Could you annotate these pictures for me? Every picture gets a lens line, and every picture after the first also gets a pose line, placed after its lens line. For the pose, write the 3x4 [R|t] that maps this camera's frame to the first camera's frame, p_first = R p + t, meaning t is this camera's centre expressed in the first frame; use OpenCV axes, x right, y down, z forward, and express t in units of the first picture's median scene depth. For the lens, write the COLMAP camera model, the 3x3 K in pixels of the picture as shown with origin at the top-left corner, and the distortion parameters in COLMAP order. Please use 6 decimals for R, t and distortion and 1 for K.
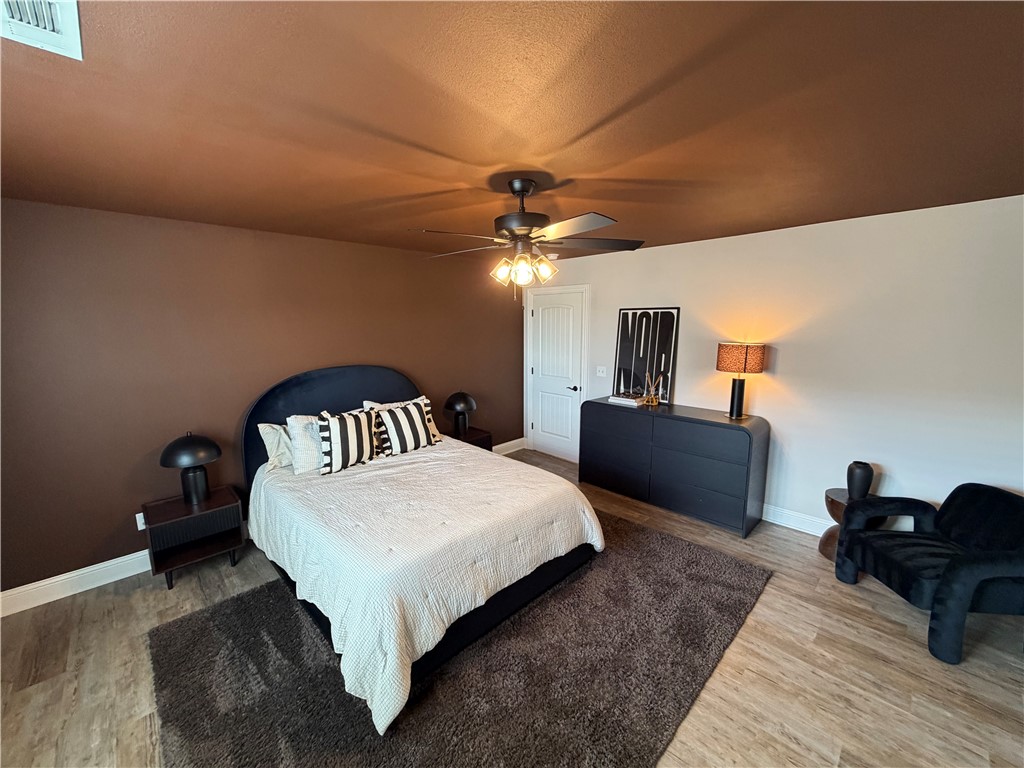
lens RADIAL K [[407.3, 0, 509.2], [0, 407.3, 384.5], [0, 0, 1]] dist [-0.000286, 0.000316]
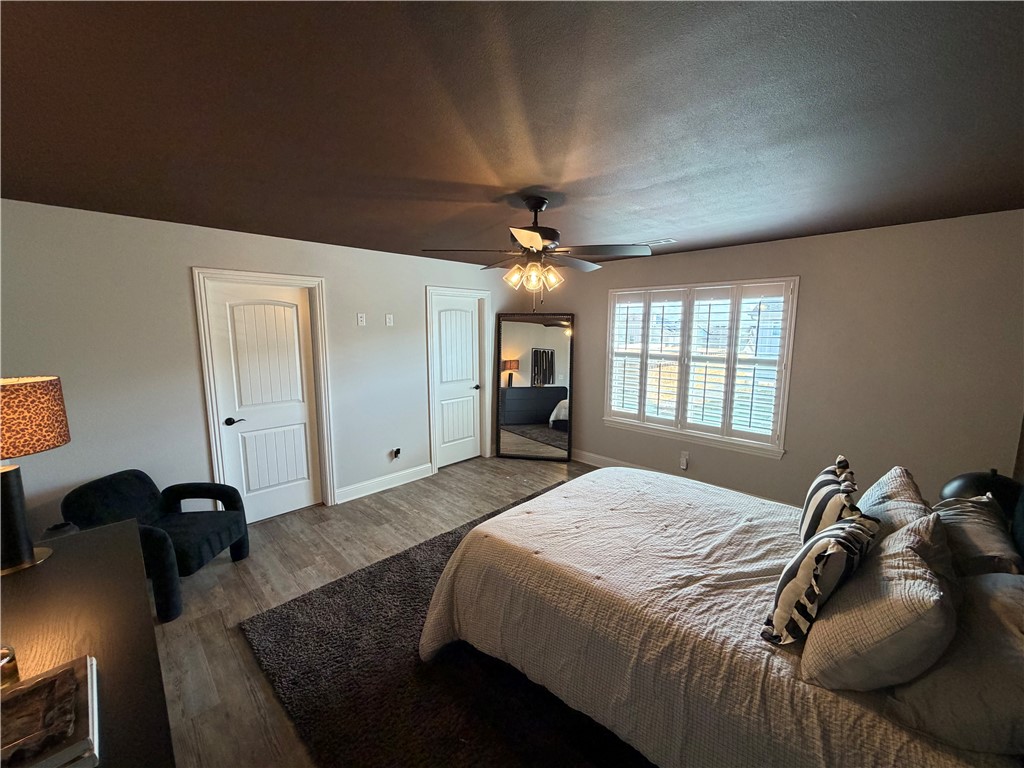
lens RADIAL K [[407.3, 0, 509.2], [0, 407.3, 384.5], [0, 0, 1]] dist [-0.000286, 0.000316]
pose [[-0.999896, 0.007165, -0.012541, 0.125095], [0.003165, 0.955887, 0.293716, -0.339511], [0.014093, 0.293646, -0.955810, 2.213333]]
